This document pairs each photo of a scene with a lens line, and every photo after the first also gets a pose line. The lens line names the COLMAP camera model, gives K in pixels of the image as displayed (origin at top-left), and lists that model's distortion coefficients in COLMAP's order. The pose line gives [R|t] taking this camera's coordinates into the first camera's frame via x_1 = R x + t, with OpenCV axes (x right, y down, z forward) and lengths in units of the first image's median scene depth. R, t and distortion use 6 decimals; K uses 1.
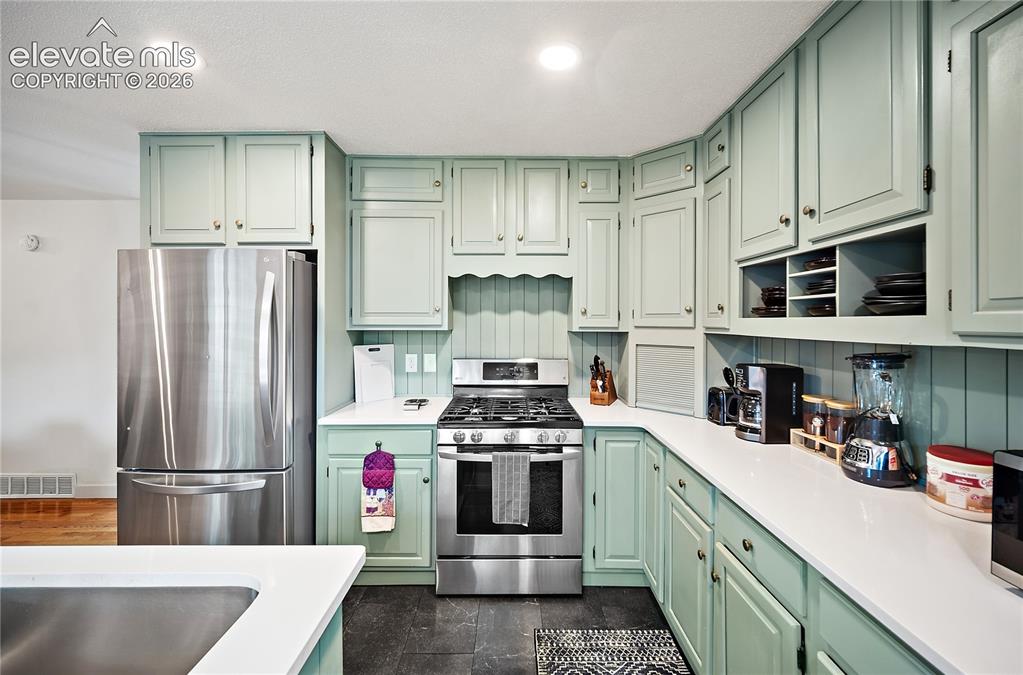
lens RADIAL K [[408.1, 0, 511.5], [0, 408.1, 320.2], [0, 0, 1]] dist [-0.013828, -0.000056]
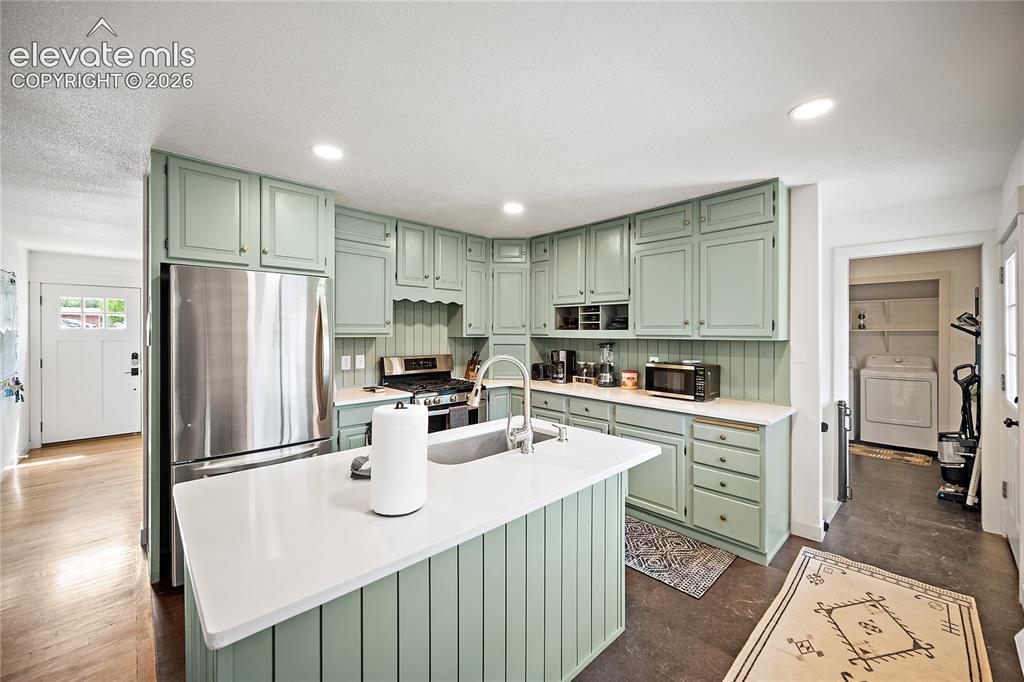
lens RADIAL K [[403.8, 0, 514.5], [0, 403.8, 334.7], [0, 0, 1]] dist [-0.003398, 0.000872]
pose [[0.722569, -0.002439, 0.691295, -1.198850], [-0.005745, 0.999938, 0.009532, 0.000851], [-0.691275, -0.010859, 0.722510, -0.484657]]
